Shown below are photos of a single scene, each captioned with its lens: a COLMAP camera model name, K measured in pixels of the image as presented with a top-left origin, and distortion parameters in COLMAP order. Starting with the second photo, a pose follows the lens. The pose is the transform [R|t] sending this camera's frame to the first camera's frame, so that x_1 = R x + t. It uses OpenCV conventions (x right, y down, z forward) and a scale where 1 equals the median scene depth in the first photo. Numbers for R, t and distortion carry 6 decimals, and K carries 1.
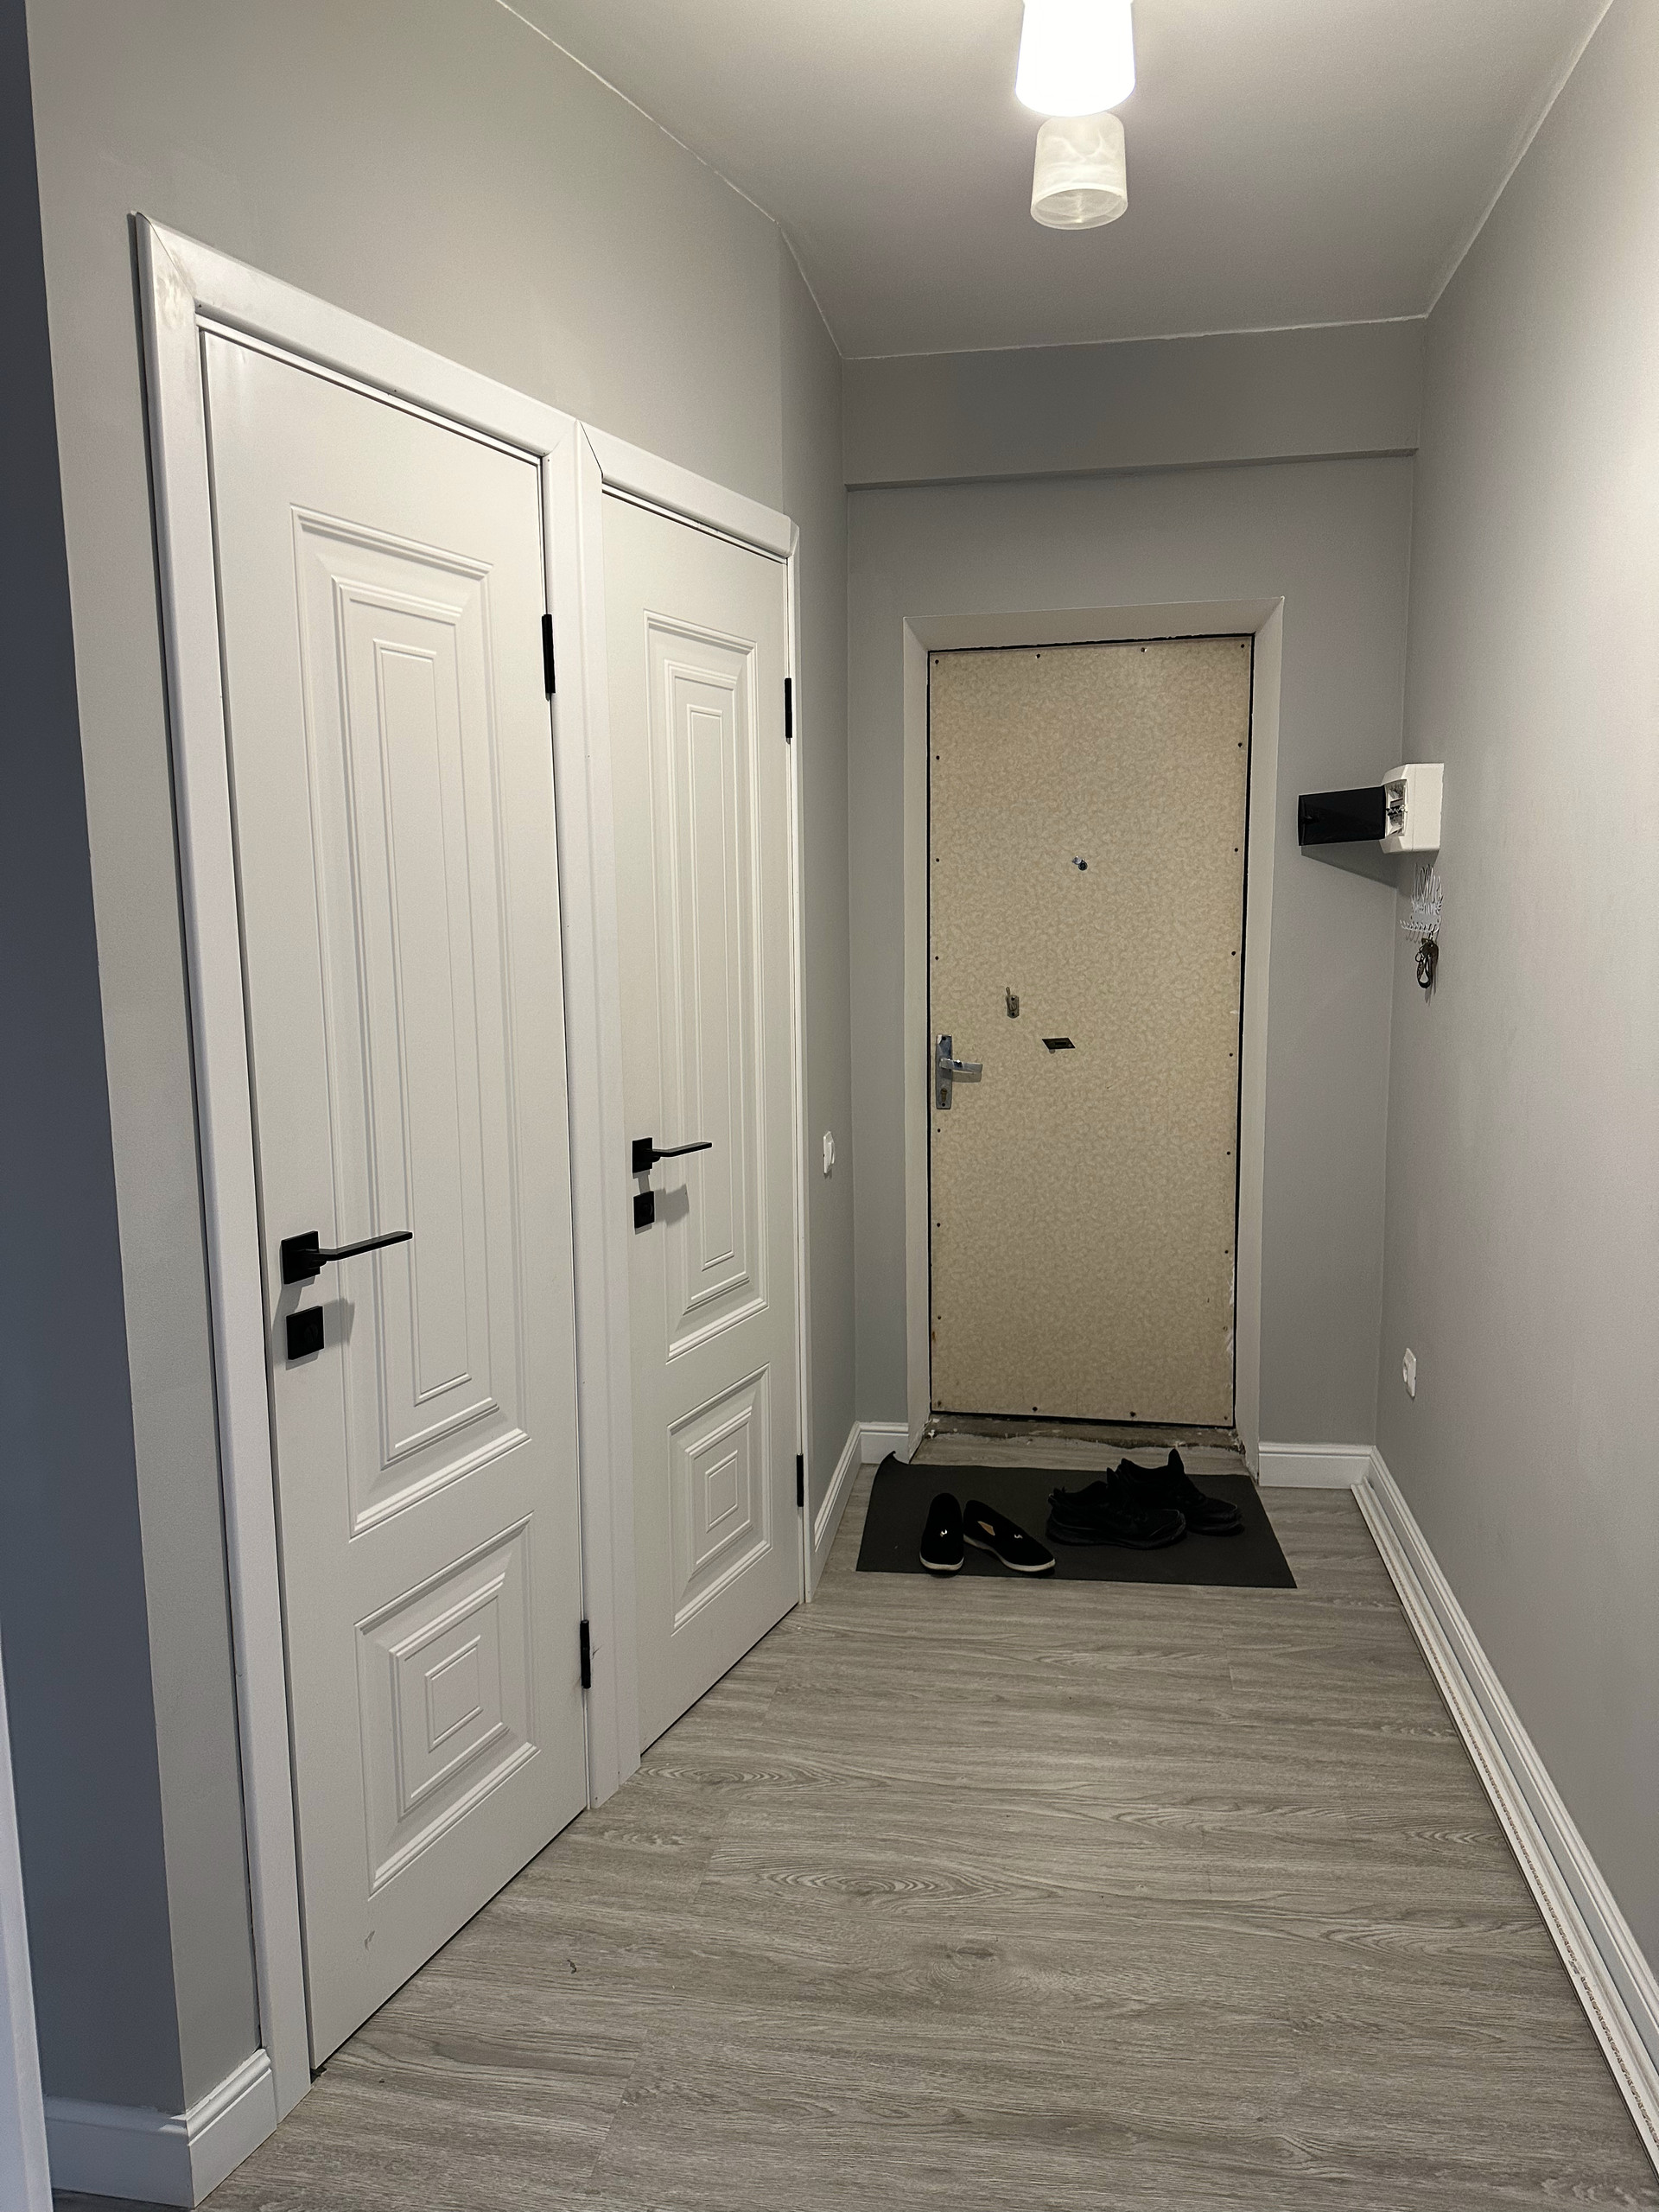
lens RADIAL K [[1535.3, 0, 832.0], [0, 1535.3, 1114.5], [0, 0, 1]] dist [0.033929, -0.007106]
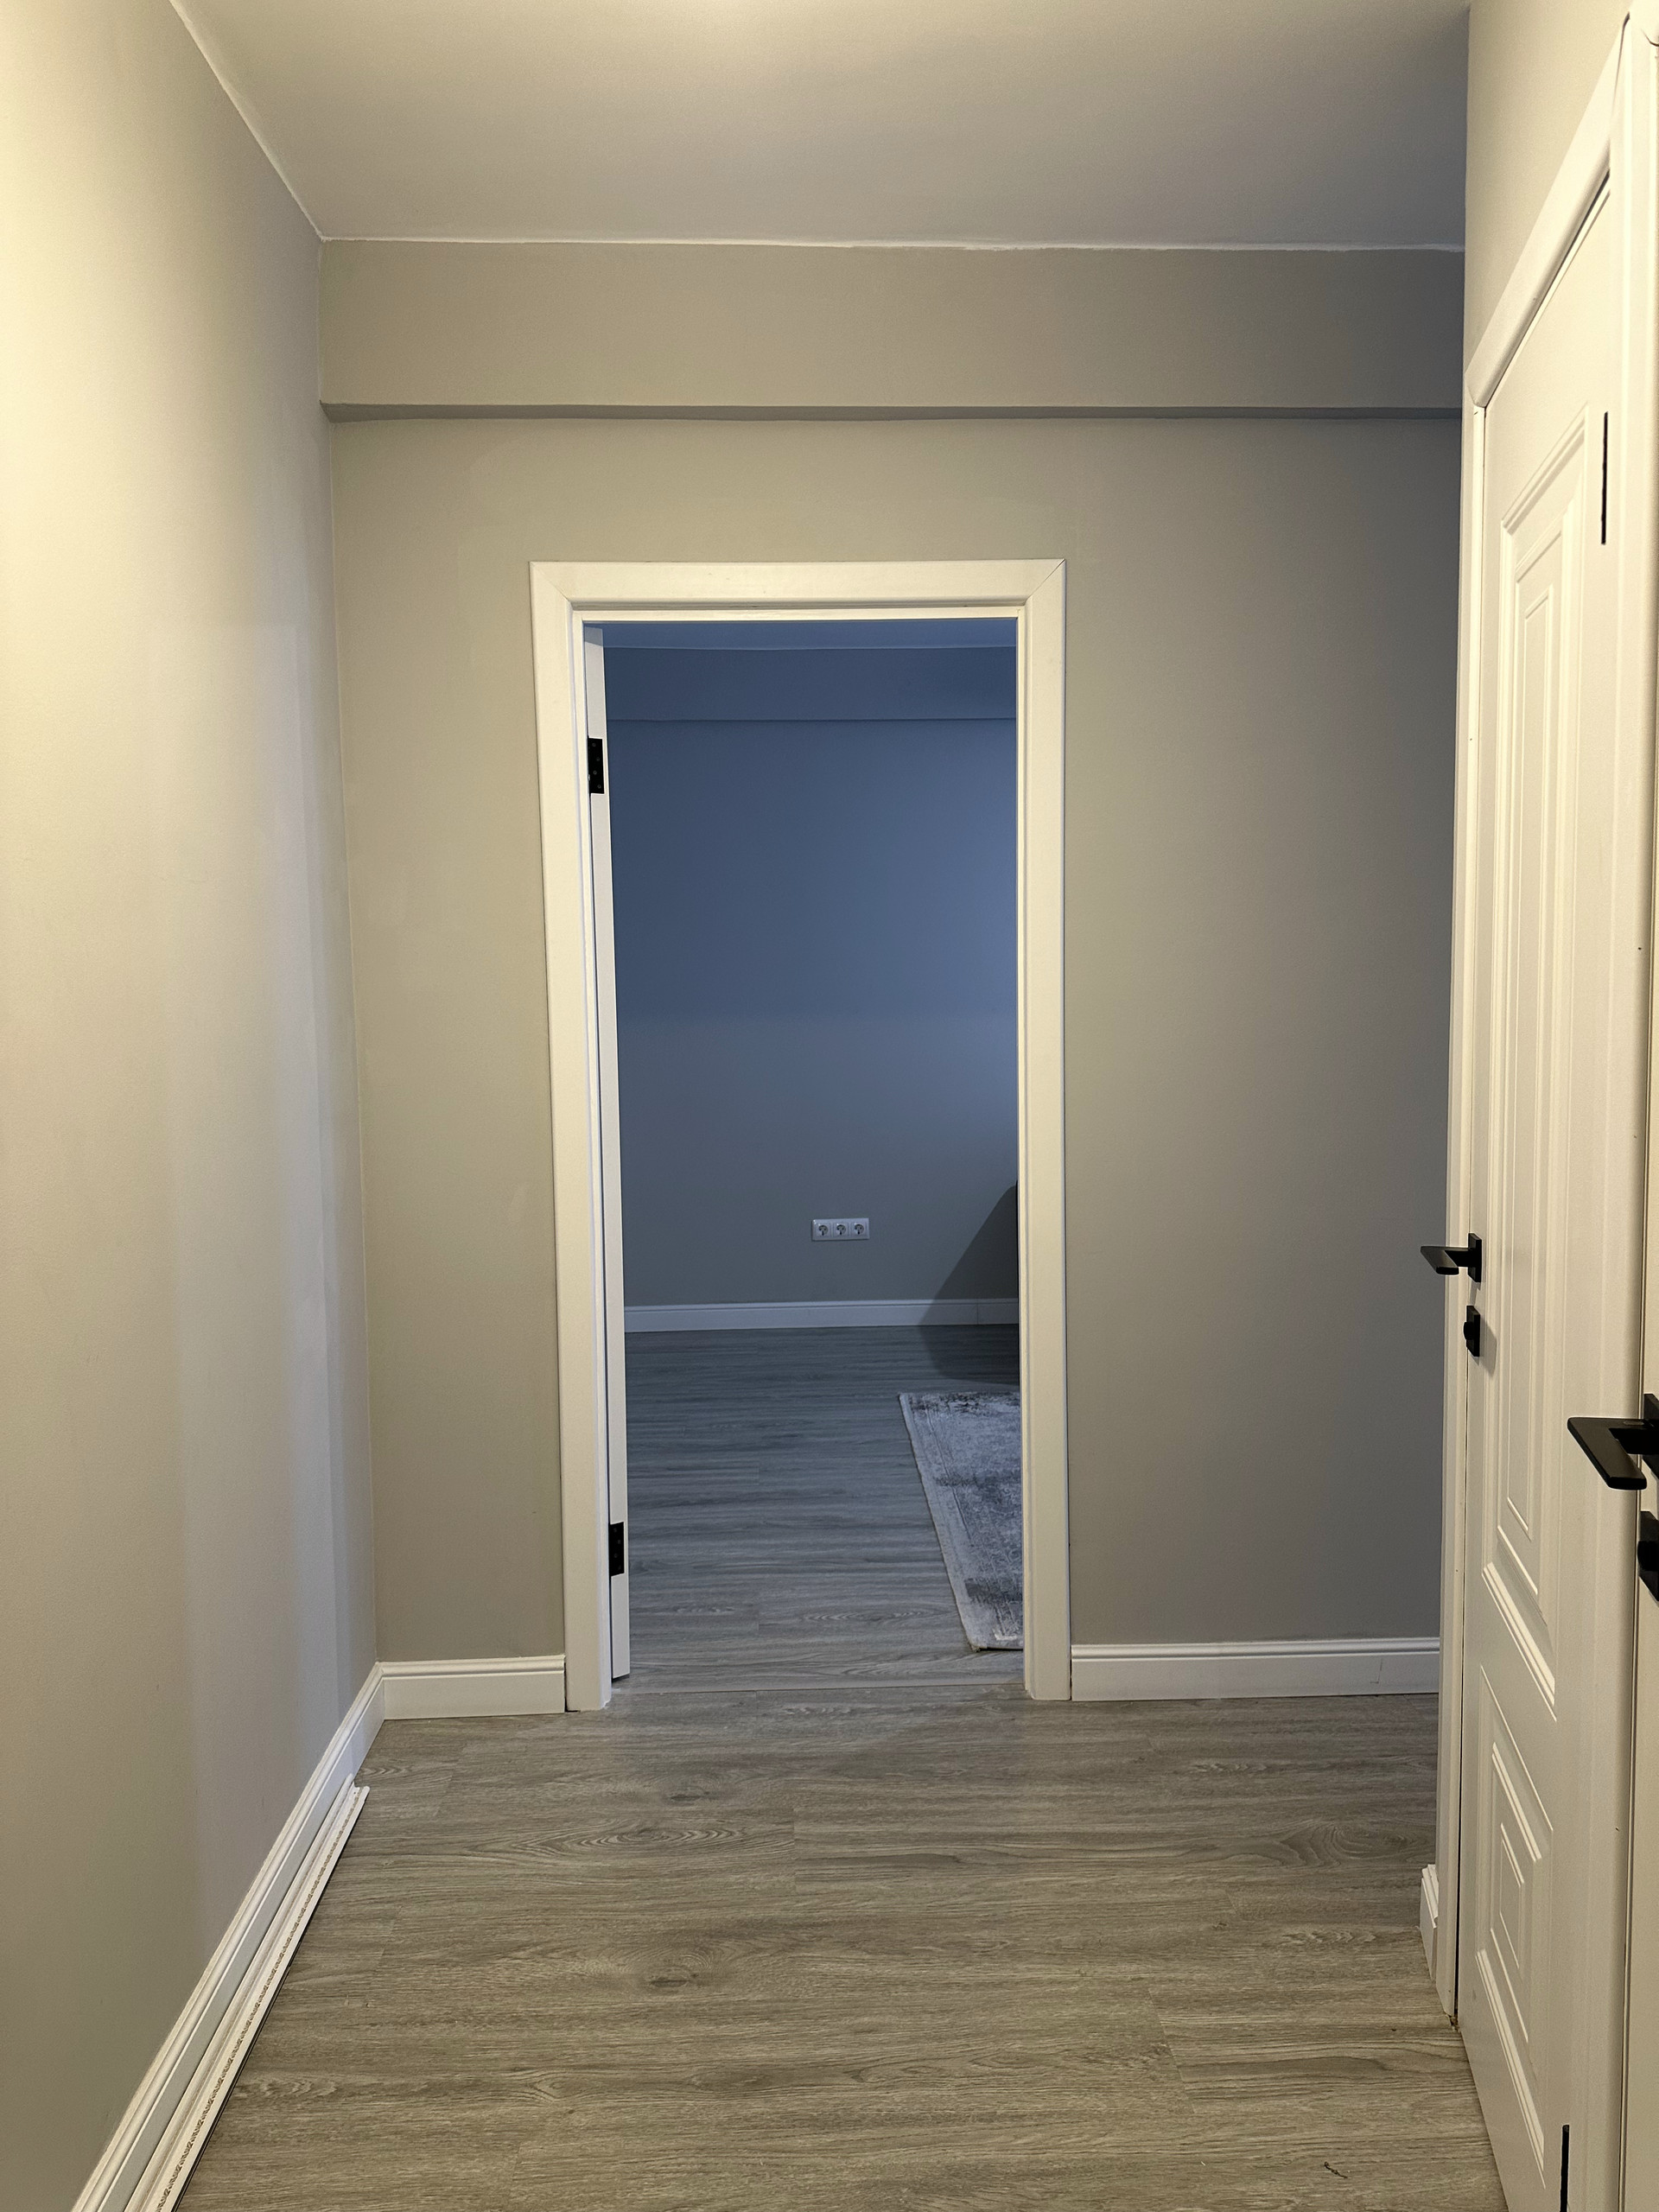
lens RADIAL K [[1535.3, 0, 827.9], [0, 1535.3, 1110.5], [0, 0, 1]] dist [0.033929, -0.007106]
pose [[-0.977803, 0.039277, -0.205810, 0.287576], [-0.010222, 0.972160, 0.234093, -0.238326], [0.209275, 0.231001, -0.950180, 1.818605]]
